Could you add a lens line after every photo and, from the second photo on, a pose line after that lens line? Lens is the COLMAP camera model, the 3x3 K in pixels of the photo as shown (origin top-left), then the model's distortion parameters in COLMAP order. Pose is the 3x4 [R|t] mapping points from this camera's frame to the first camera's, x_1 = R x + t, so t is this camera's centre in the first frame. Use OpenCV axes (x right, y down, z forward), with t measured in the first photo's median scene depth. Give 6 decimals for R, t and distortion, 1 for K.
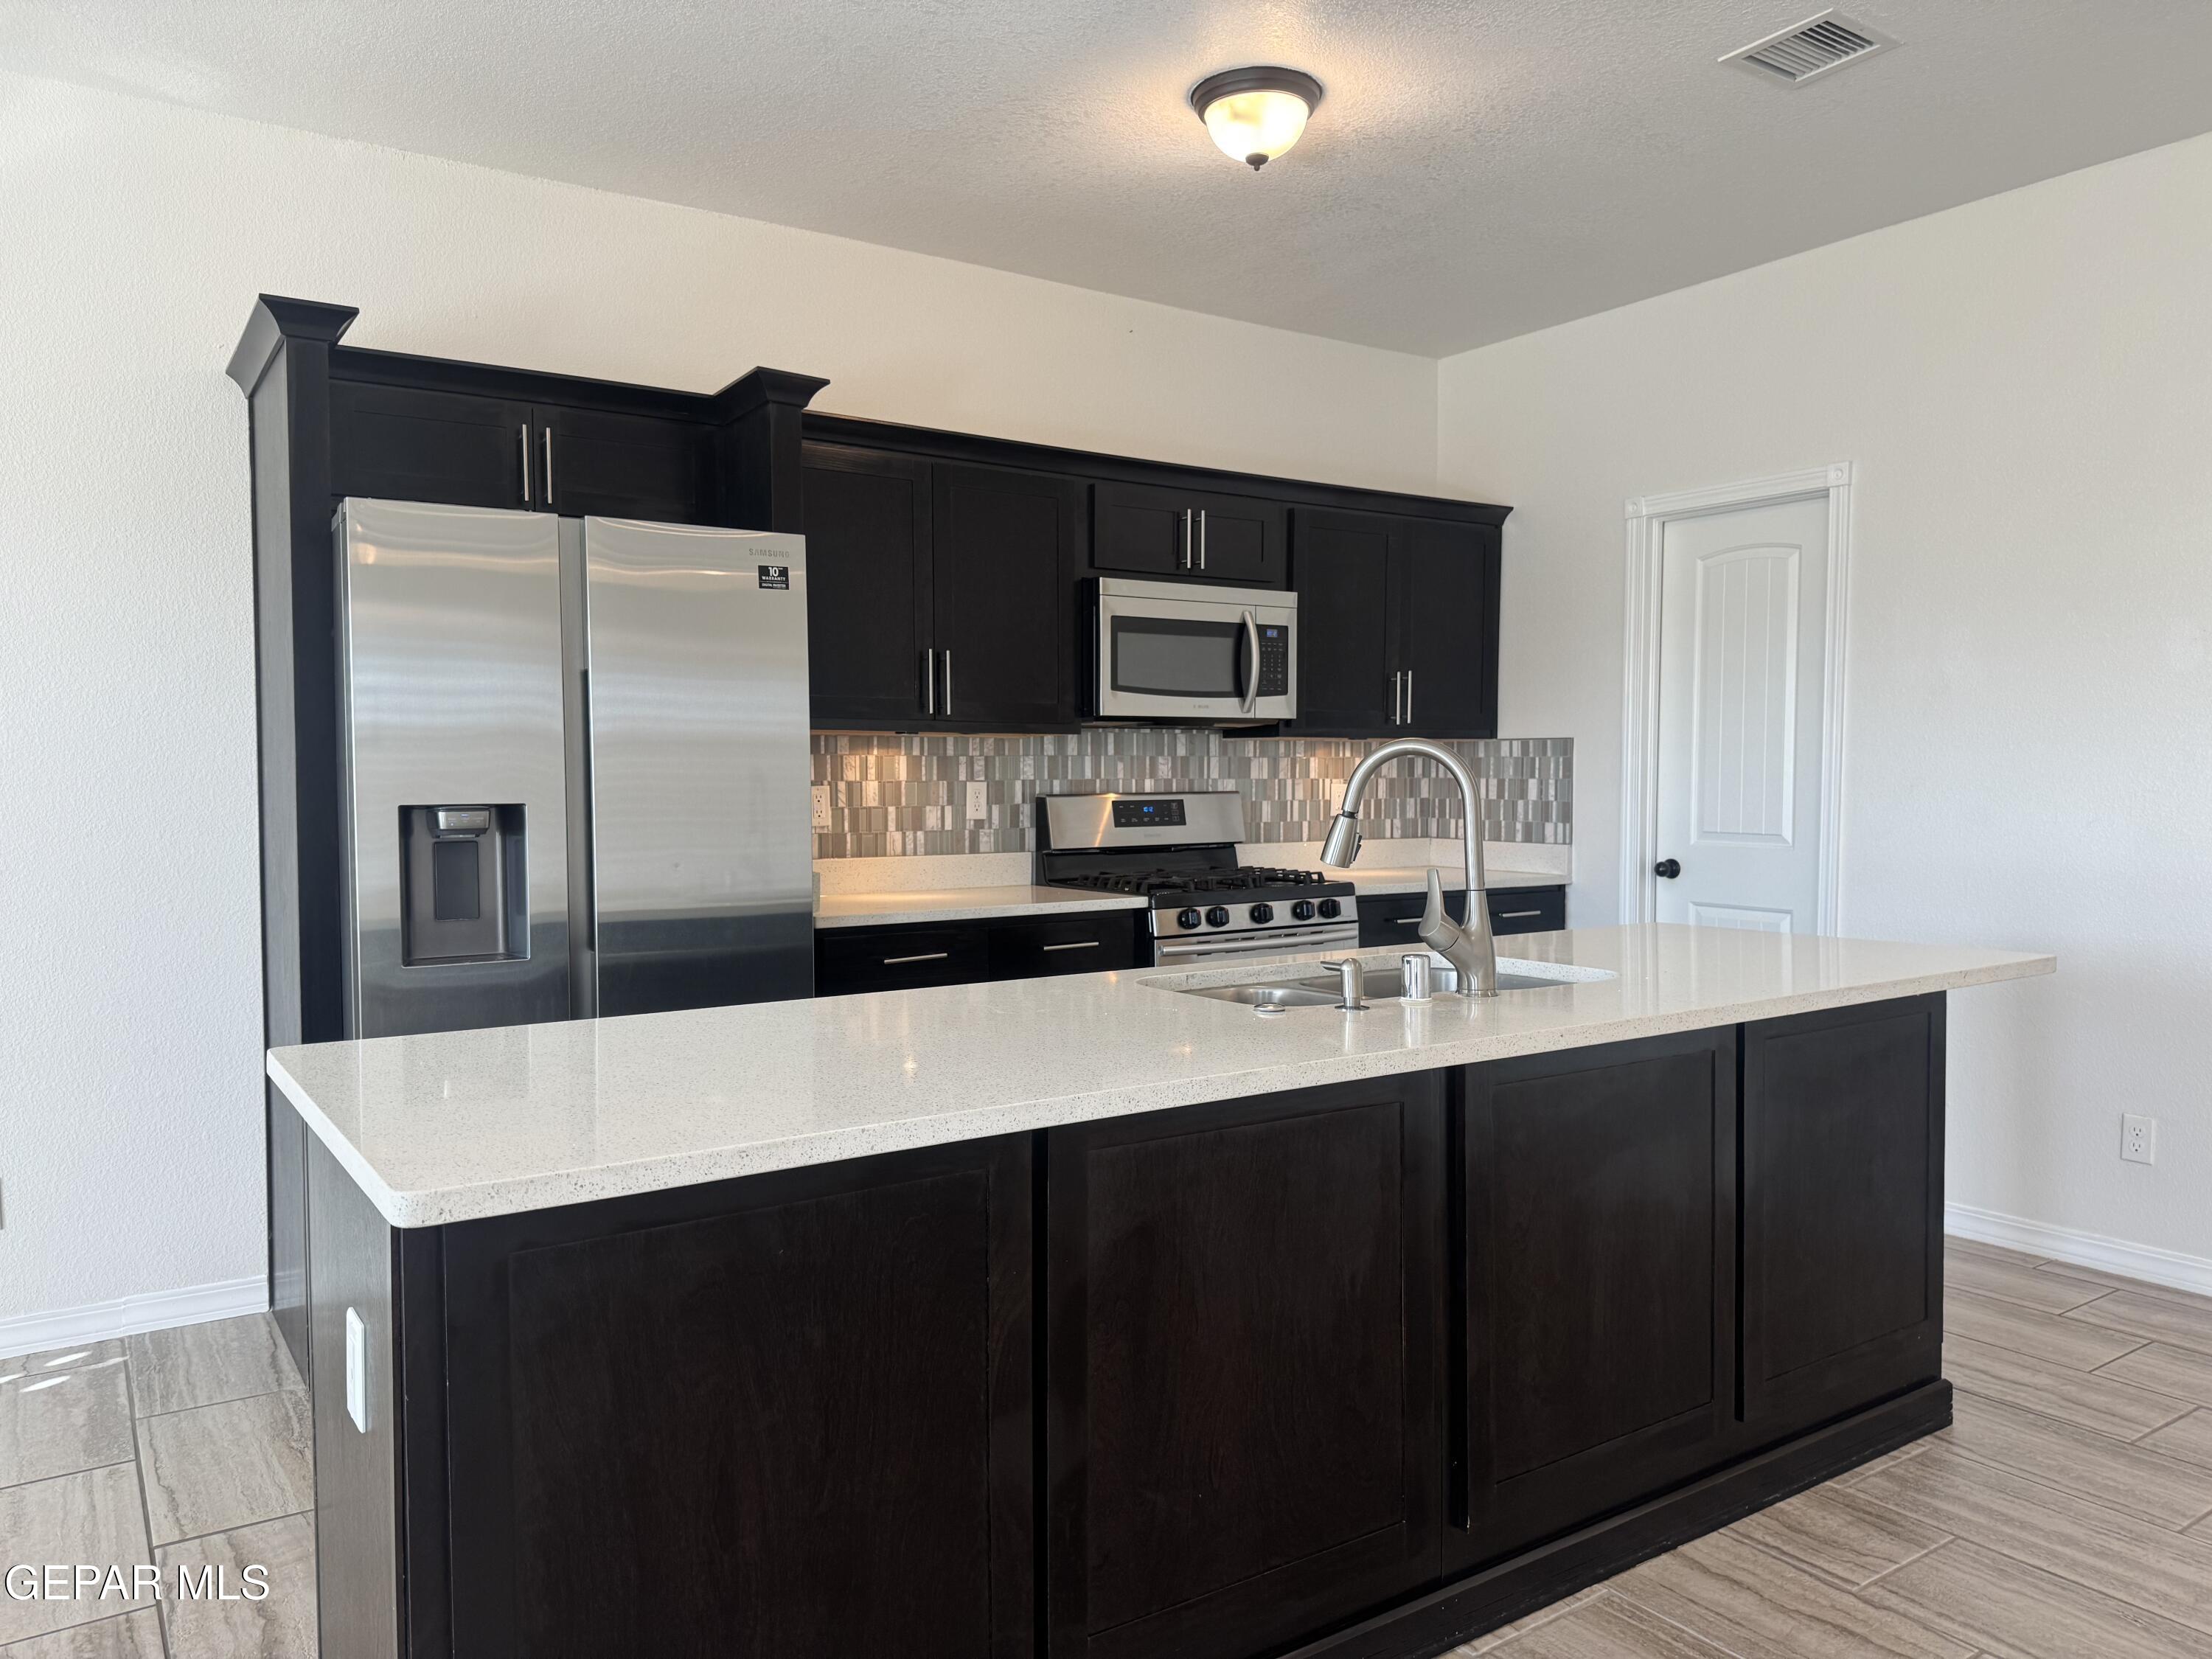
lens RADIAL K [[1538.9, 0, 1083.3], [0, 1538.9, 853.7], [0, 0, 1]] dist [0.061417, -0.071124]
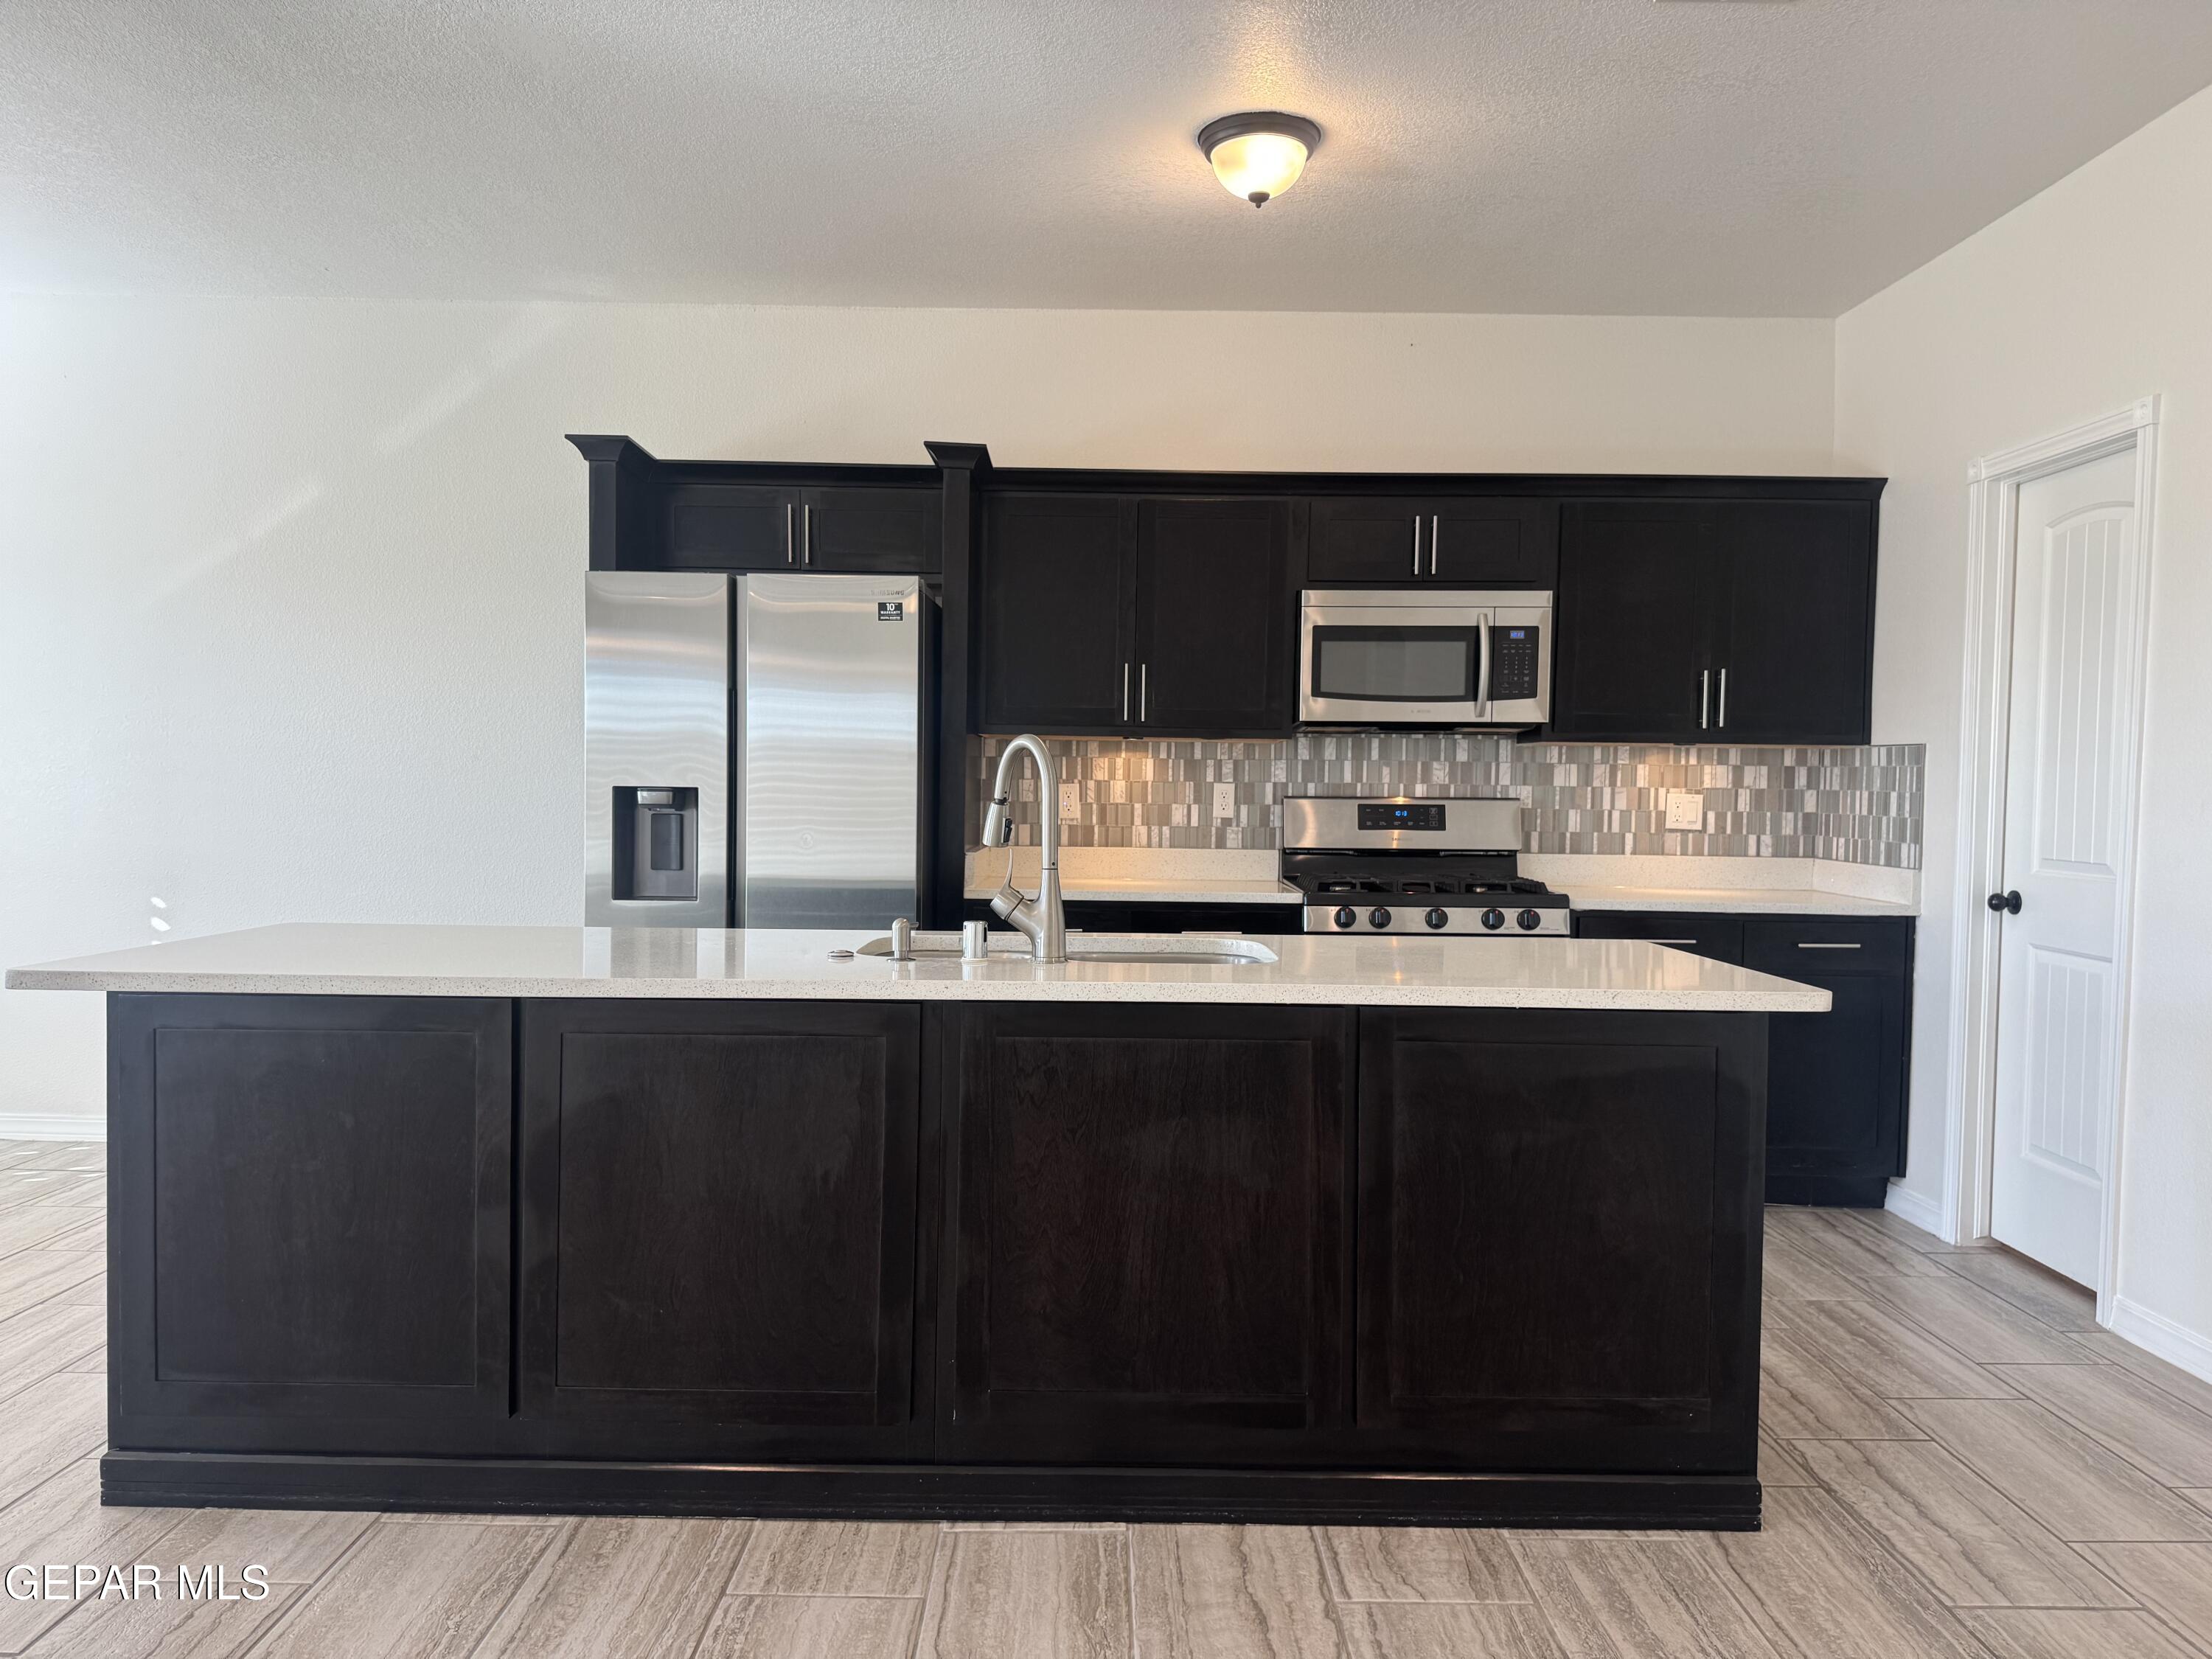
lens RADIAL K [[1538.9, 0, 1094.1], [0, 1538.9, 838.0], [0, 0, 1]] dist [0.061417, -0.071124]
pose [[0.832302, 0.033820, -0.553289, 0.461897], [-0.045813, 0.998919, -0.007856, 0.004865], [0.552426, 0.031887, 0.832952, 0.045349]]
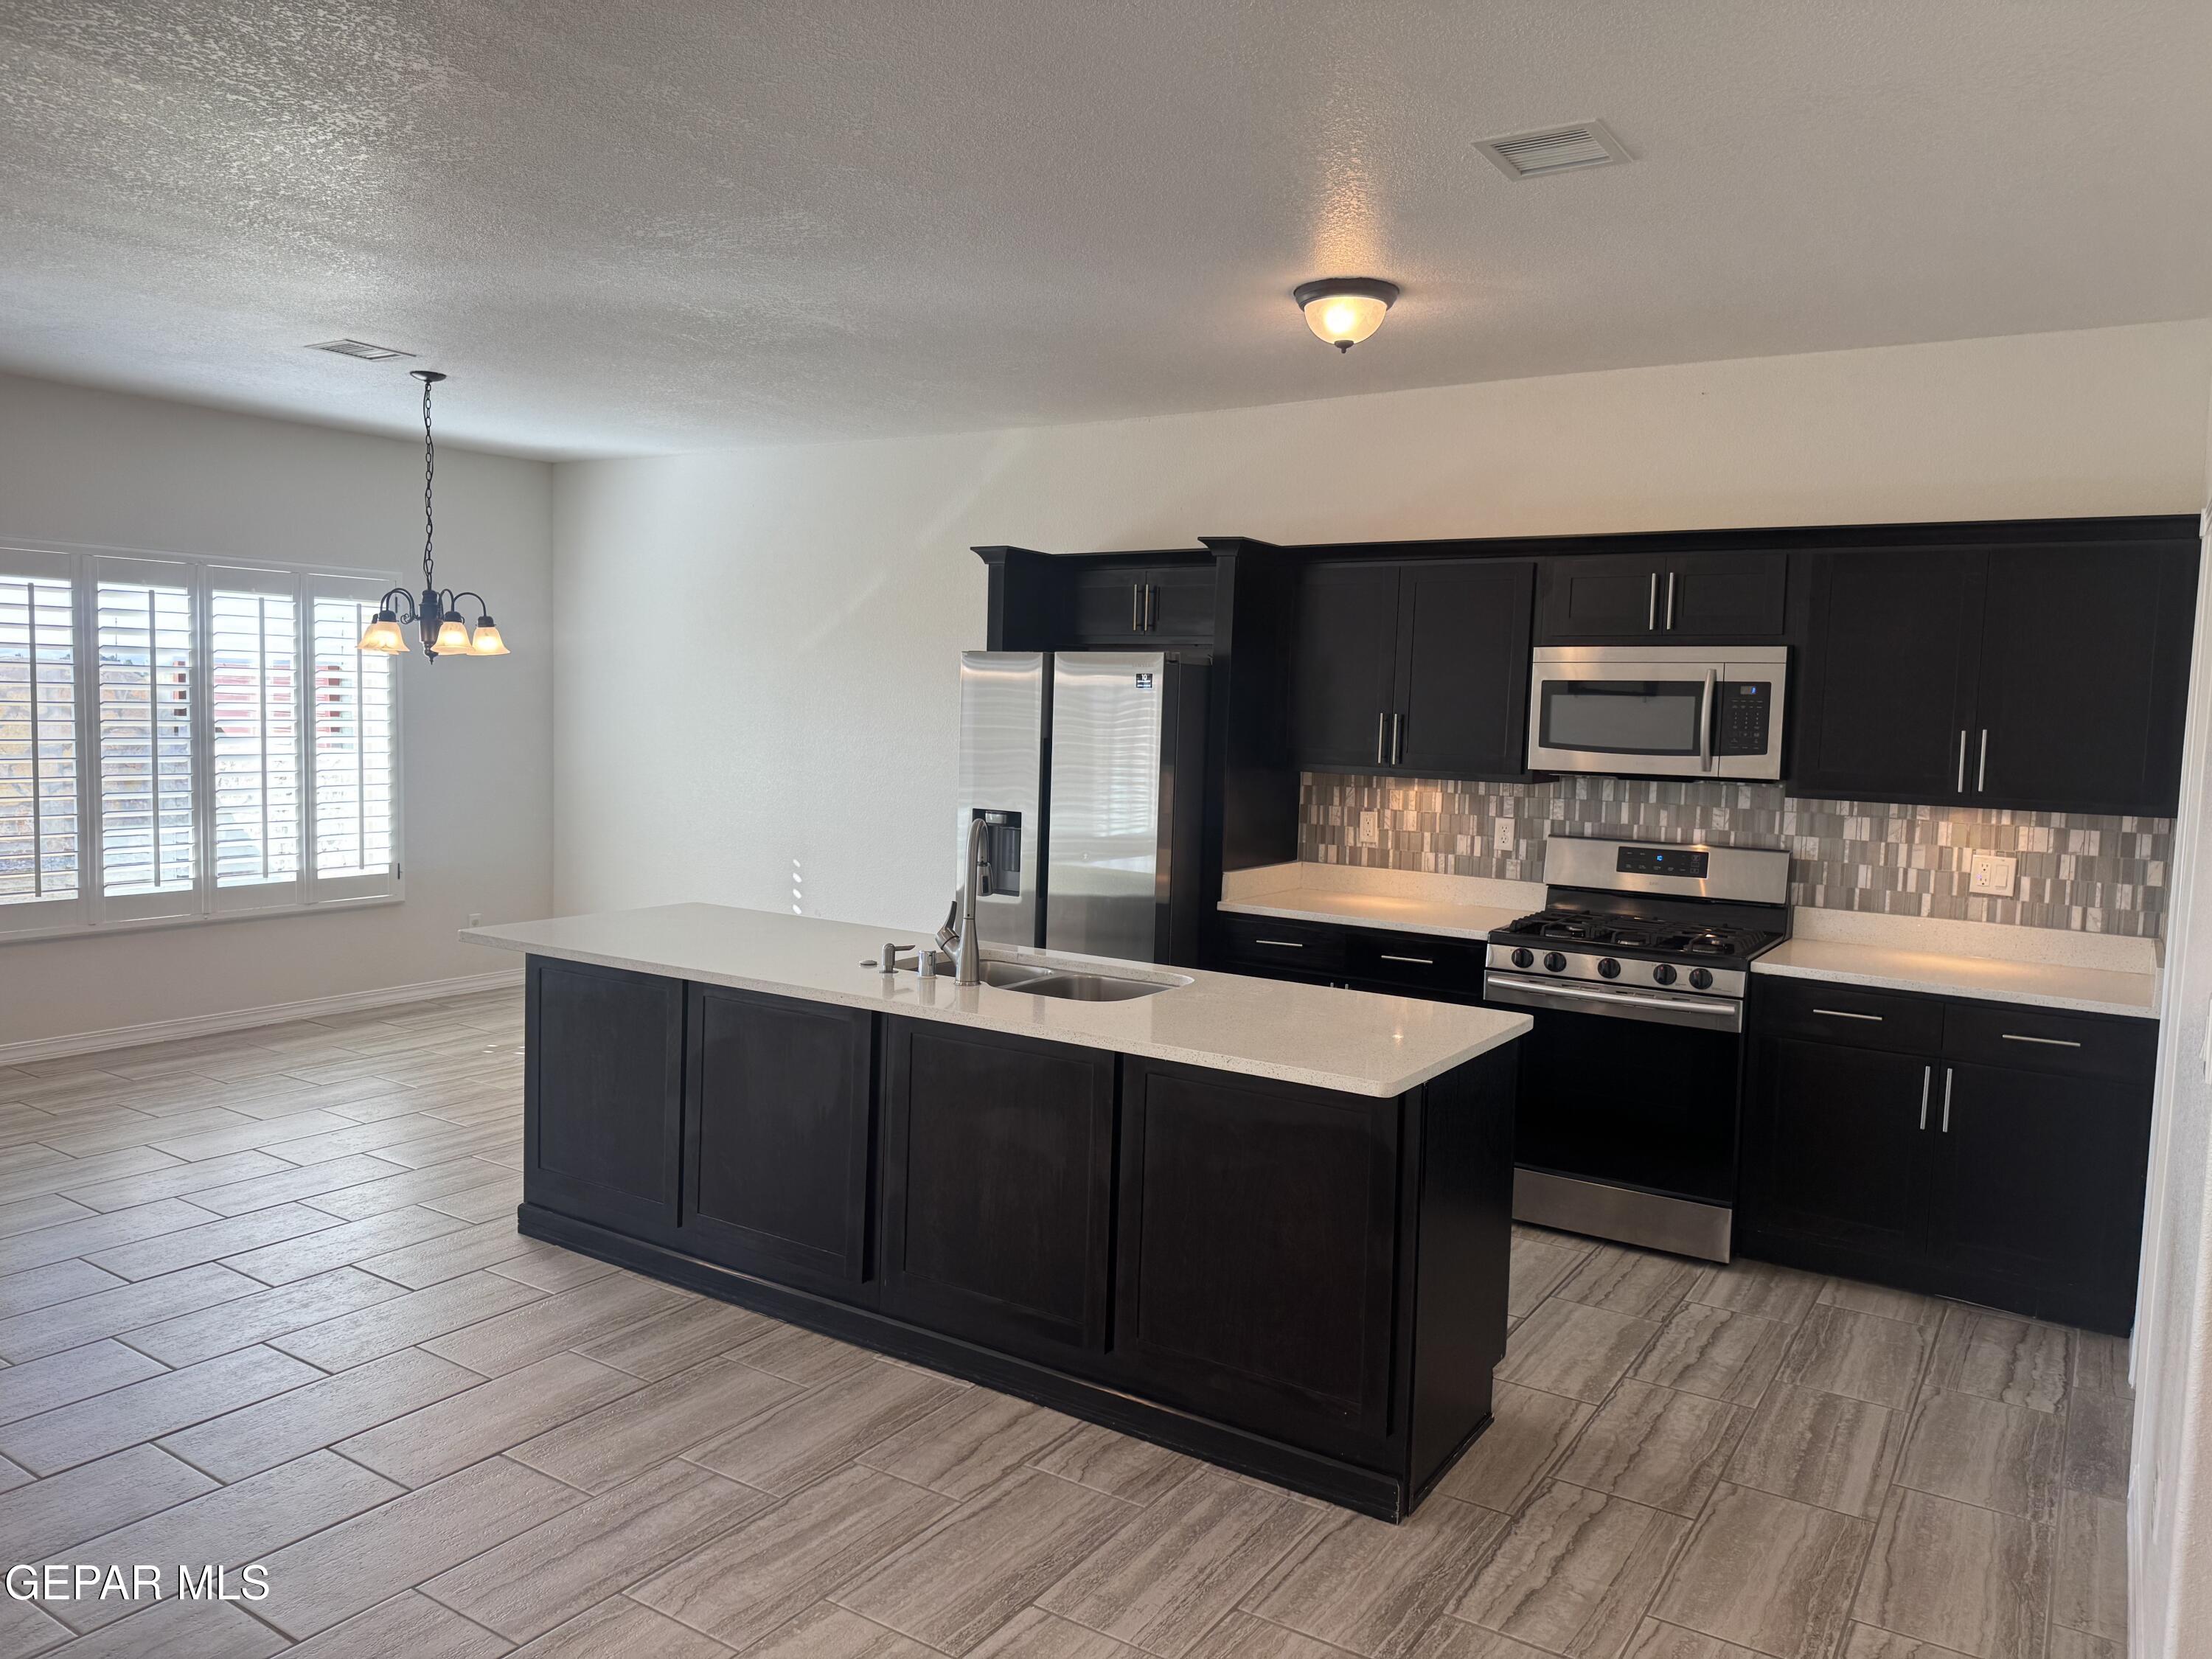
lens RADIAL K [[1538.9, 0, 1101.8], [0, 1538.9, 831.6], [0, 0, 1]] dist [0.061417, -0.071124]
pose [[0.395367, 0.093958, -0.913705, 0.892938], [-0.076095, 0.994685, 0.069358, -0.095643], [0.915366, 0.042106, 0.400416, 0.252775]]
